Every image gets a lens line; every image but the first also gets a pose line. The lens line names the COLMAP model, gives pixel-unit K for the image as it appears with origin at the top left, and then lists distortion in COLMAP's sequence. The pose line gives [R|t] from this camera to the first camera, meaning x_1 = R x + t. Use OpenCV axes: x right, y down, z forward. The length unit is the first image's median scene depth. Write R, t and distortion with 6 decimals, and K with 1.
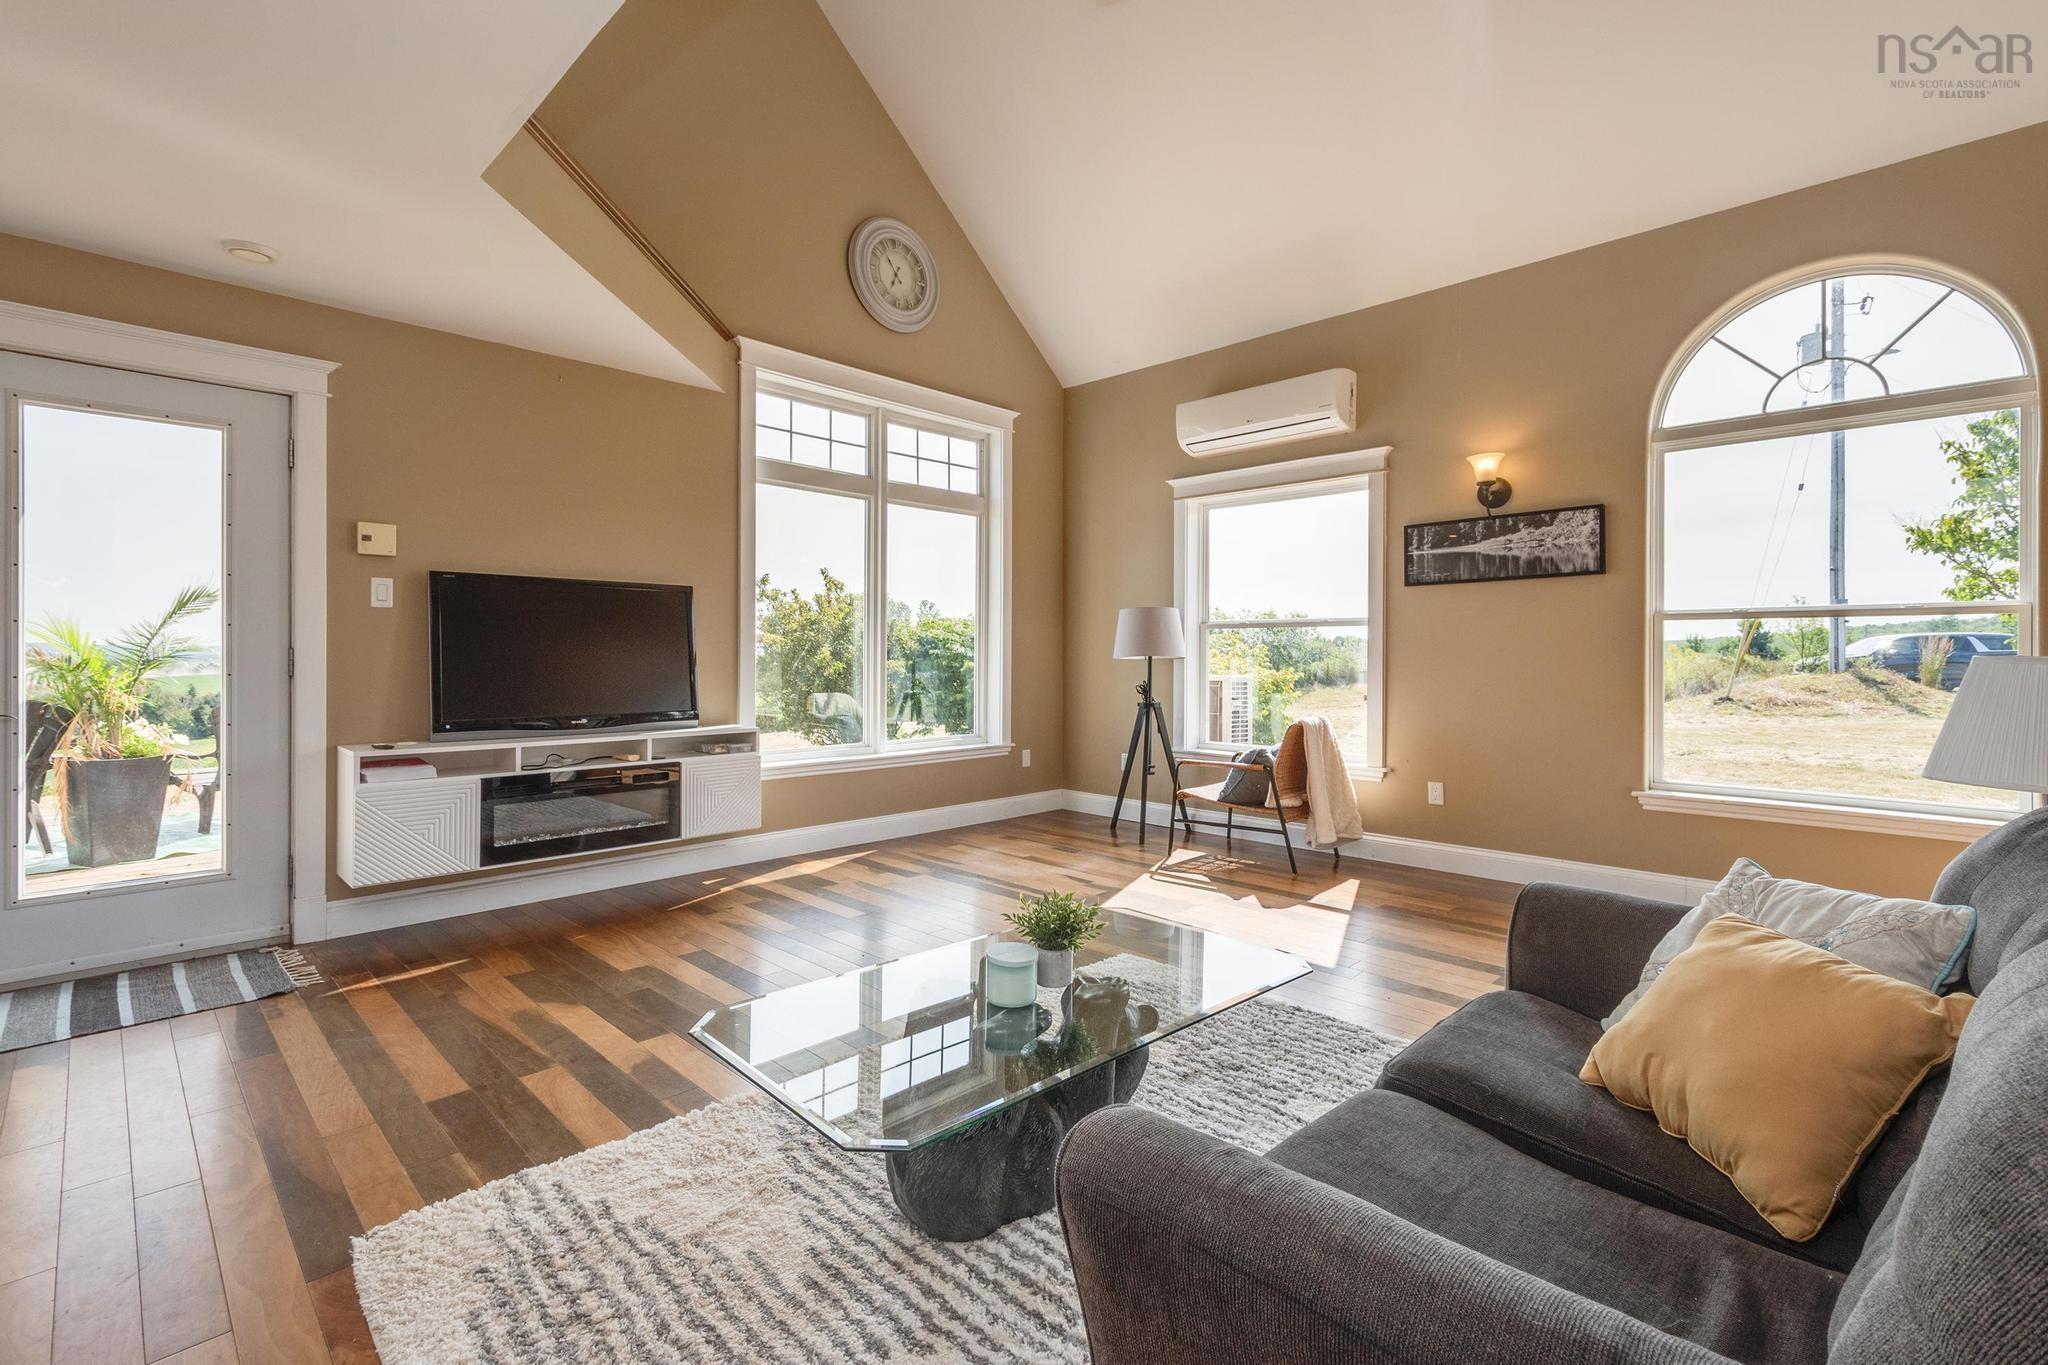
lens RADIAL K [[911.3, 0, 1031.2], [0, 911.3, 655.3], [0, 0, 1]] dist [0.008980, -0.000446]
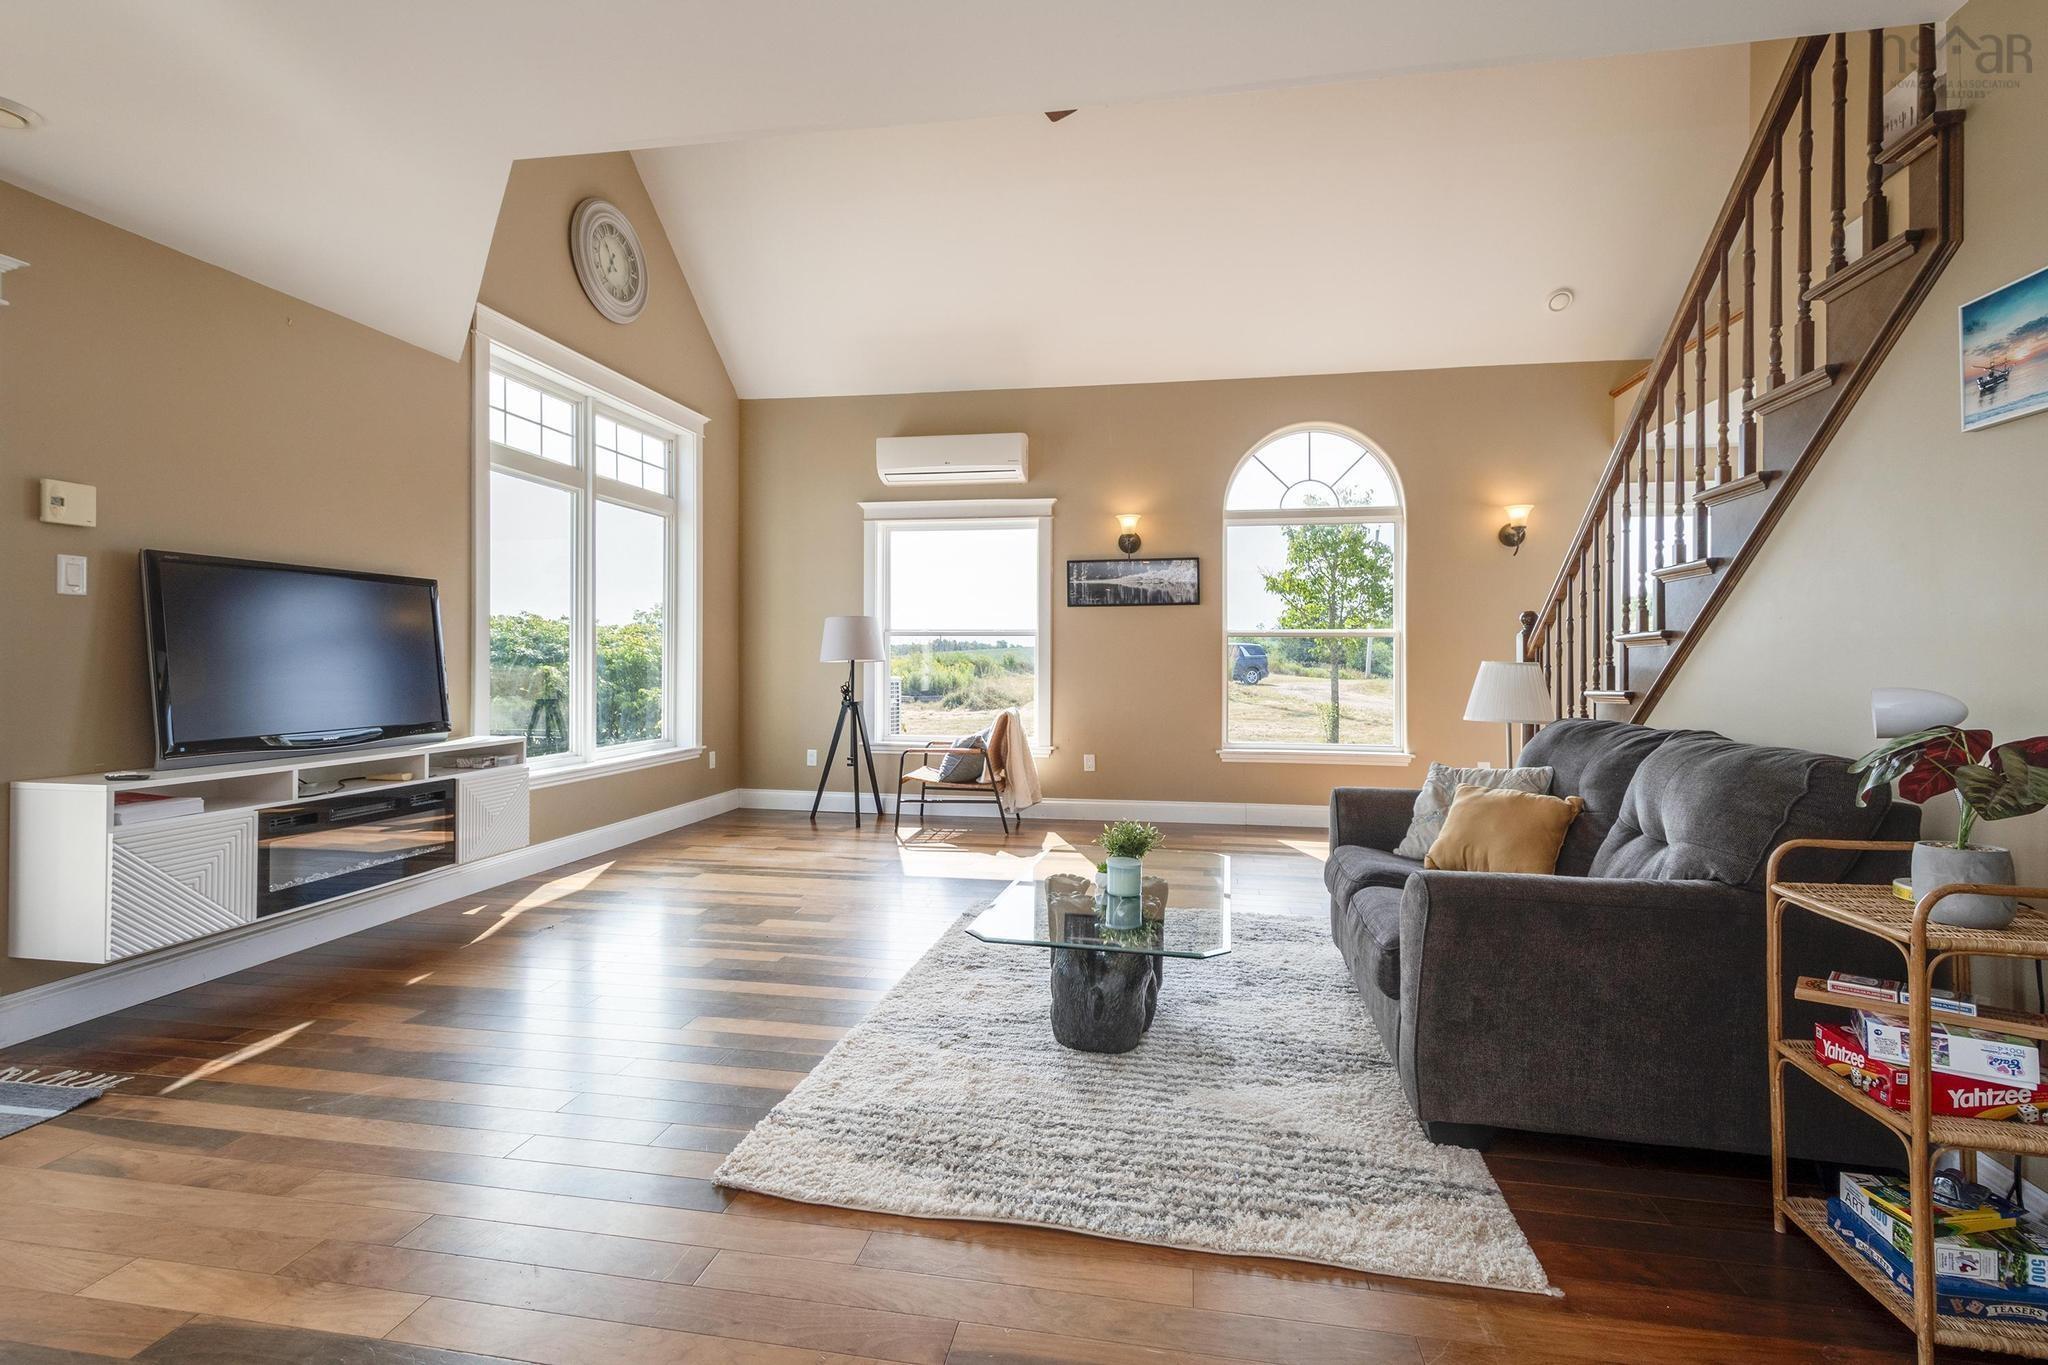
lens RADIAL K [[906.5, 0, 1039.8], [0, 906.5, 663.8], [0, 0, 1]] dist [0.007128, -0.000460]
pose [[0.820202, -0.001847, 0.572070, -0.375847], [-0.002009, 0.999979, 0.006109, -0.001607], [-0.572070, -0.006159, 0.820182, -0.049076]]
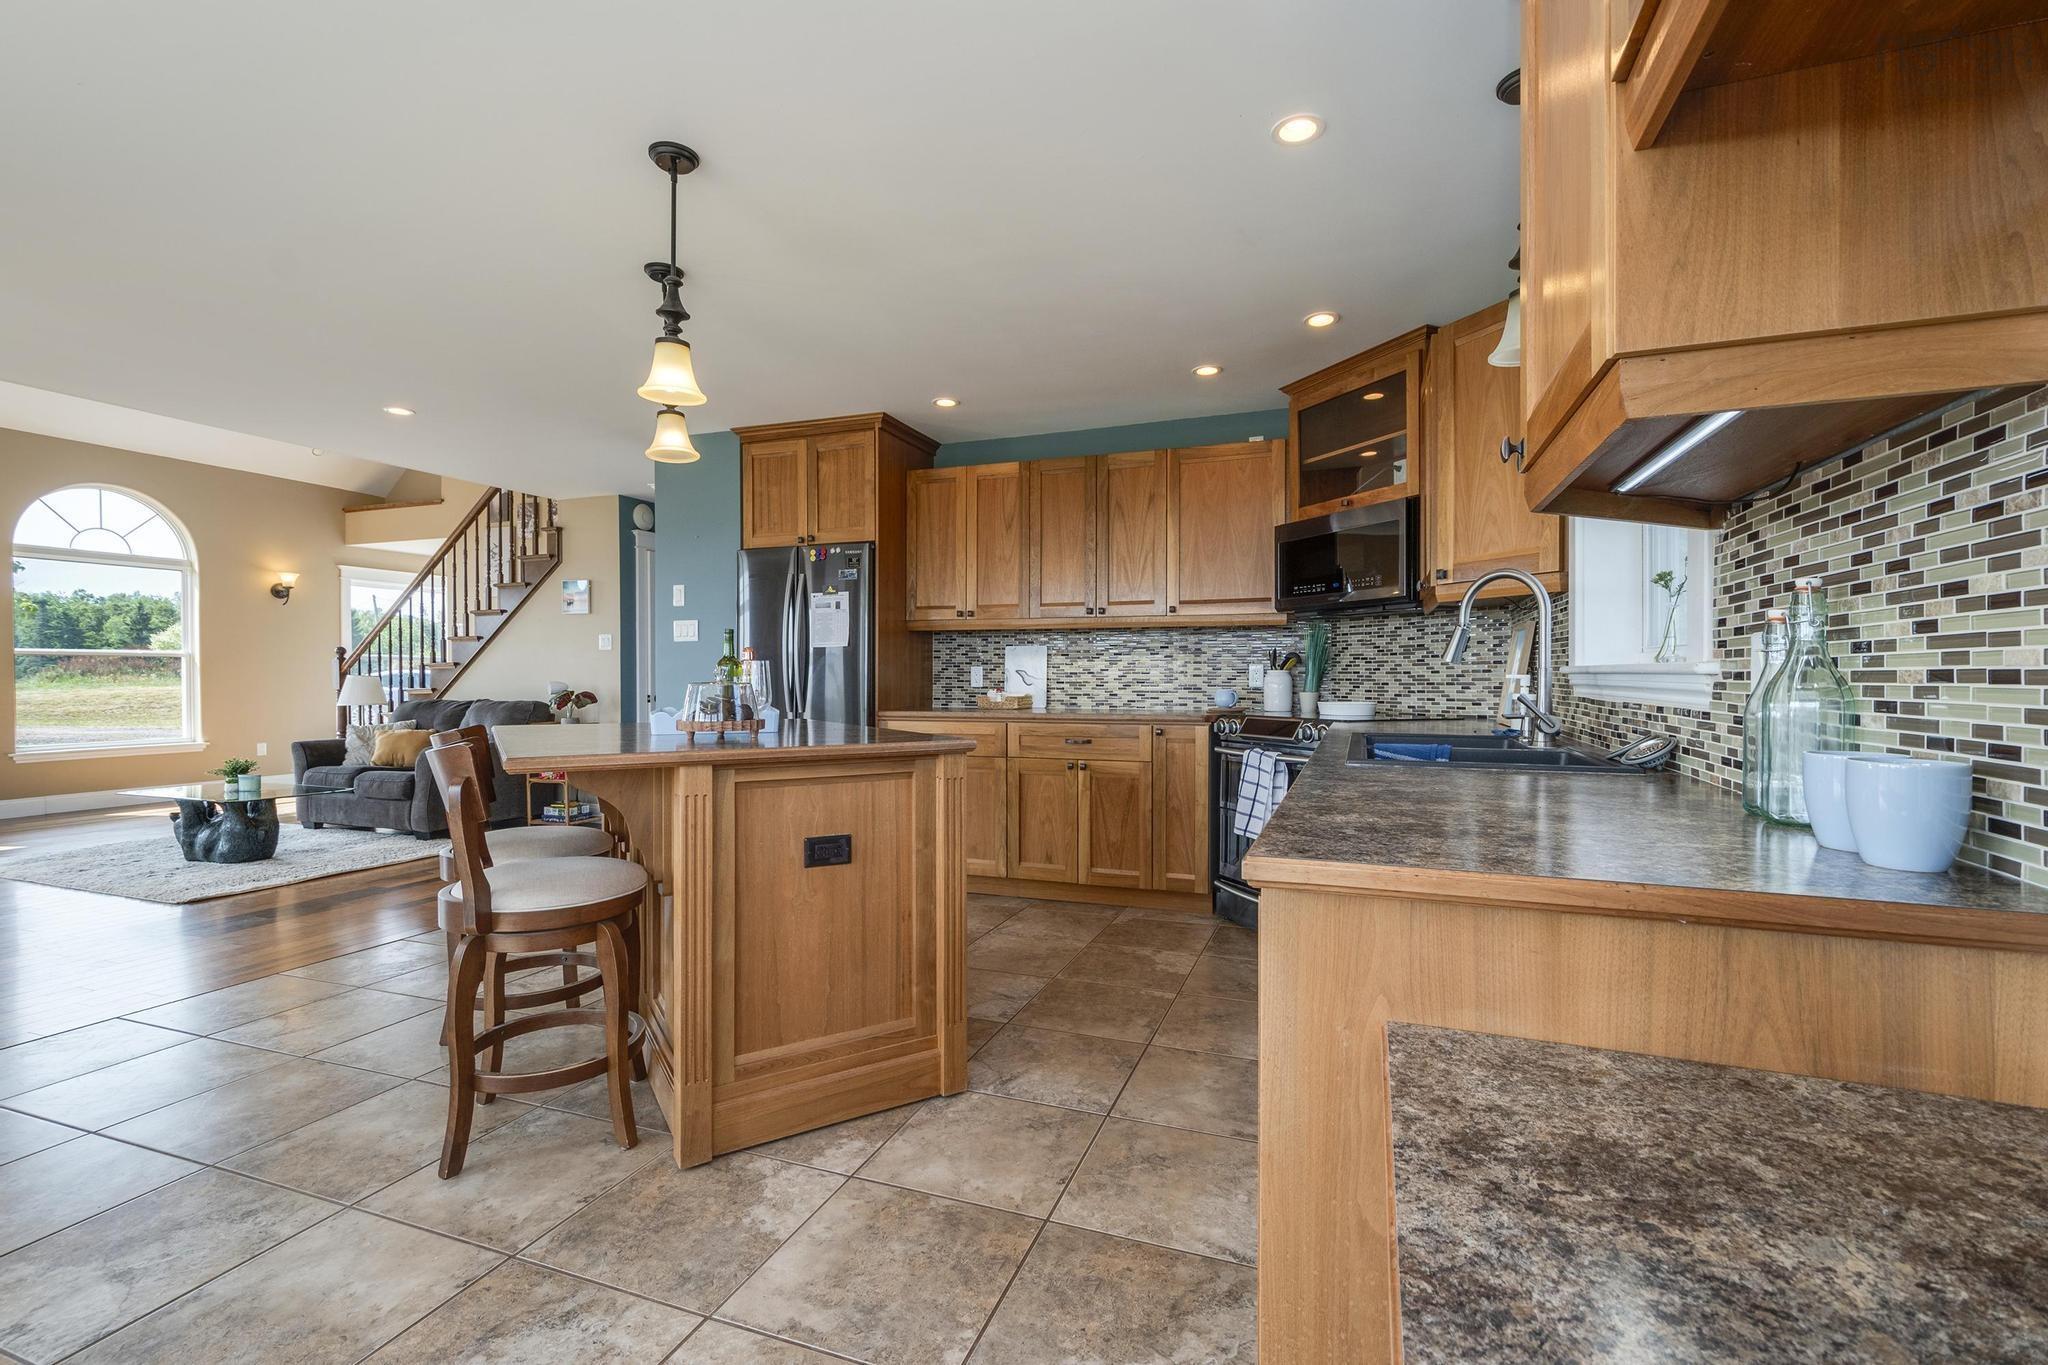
lens RADIAL K [[898.6, 0, 1024.0], [0, 898.6, 682.5], [0, 0, 1]] dist [0.008875, -0.000494]
pose [[-0.403162, -0.011767, 0.915053, -1.447931], [-0.000554, 0.999920, 0.012614, -0.006704], [-0.915128, 0.004578, -0.403137, -0.047620]]
